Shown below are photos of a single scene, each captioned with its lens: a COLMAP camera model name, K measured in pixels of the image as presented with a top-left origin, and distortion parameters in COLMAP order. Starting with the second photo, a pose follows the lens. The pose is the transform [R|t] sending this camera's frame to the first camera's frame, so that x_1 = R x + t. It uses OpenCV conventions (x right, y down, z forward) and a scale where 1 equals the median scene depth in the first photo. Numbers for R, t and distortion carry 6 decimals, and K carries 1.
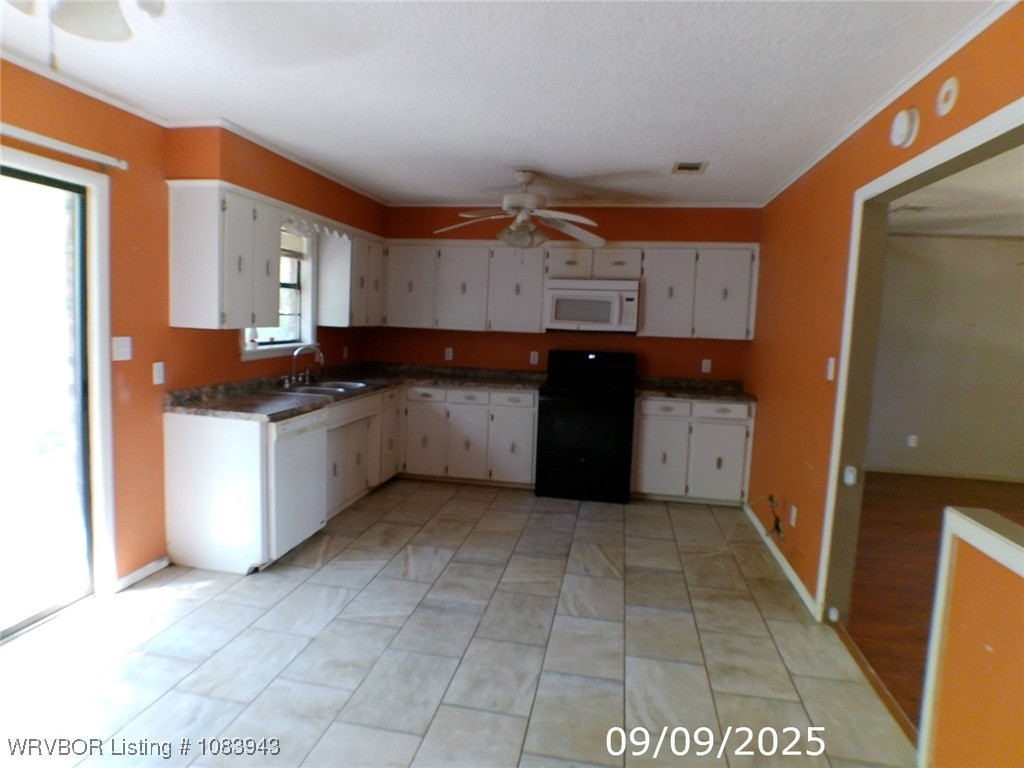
lens RADIAL K [[609.2, 0, 491.6], [0, 609.2, 376.9], [0, 0, 1]] dist [-0.037751, -0.002465]
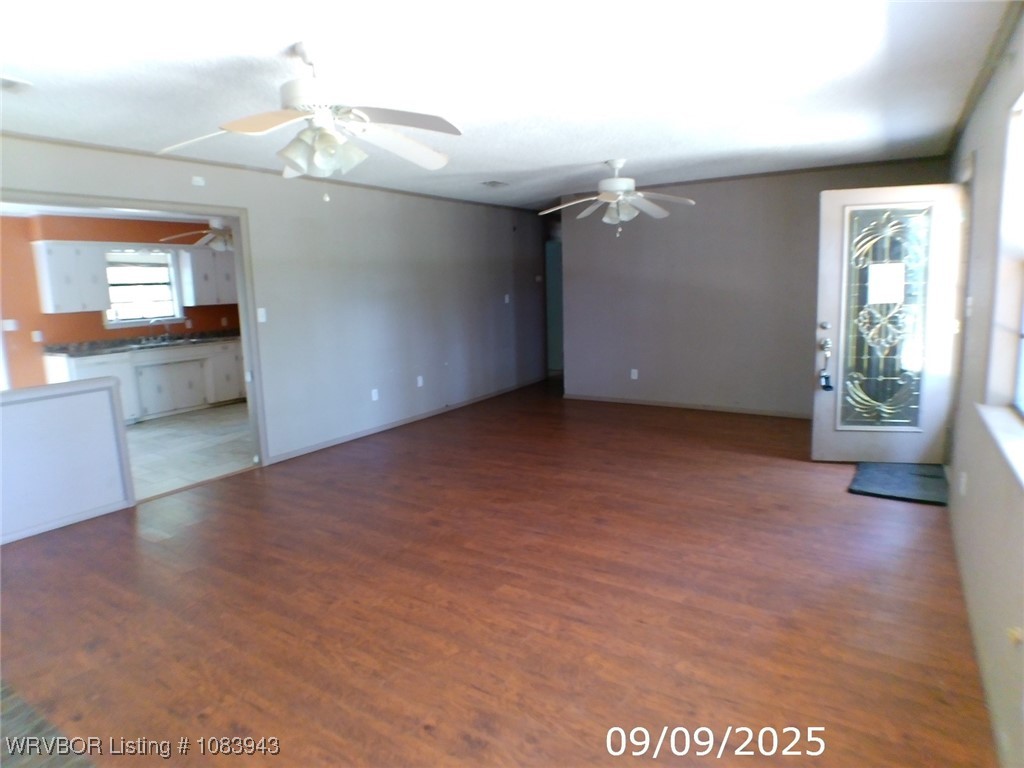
lens RADIAL K [[609.2, 0, 491.6], [0, 609.2, 376.9], [0, 0, 1]] dist [-0.037751, -0.002465]
pose [[0.923795, -0.016196, -0.382545, 1.133711], [0.034761, 0.998527, 0.041670, 0.069557], [0.381307, -0.051792, 0.922997, -0.201416]]
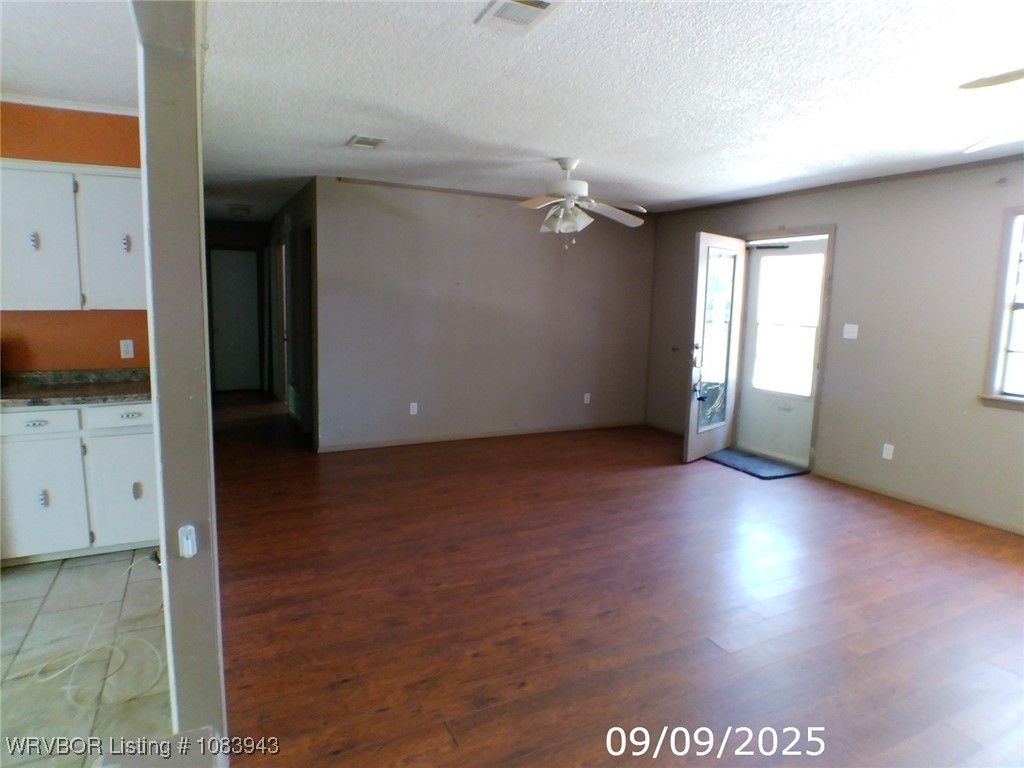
lens RADIAL K [[609.2, 0, 491.6], [0, 609.2, 376.9], [0, 0, 1]] dist [-0.037751, -0.002465]
pose [[0.787687, -0.105280, 0.607014, 0.290605], [0.073602, 0.994315, 0.076944, -0.009148], [-0.611663, -0.015930, 0.790958, 0.214841]]
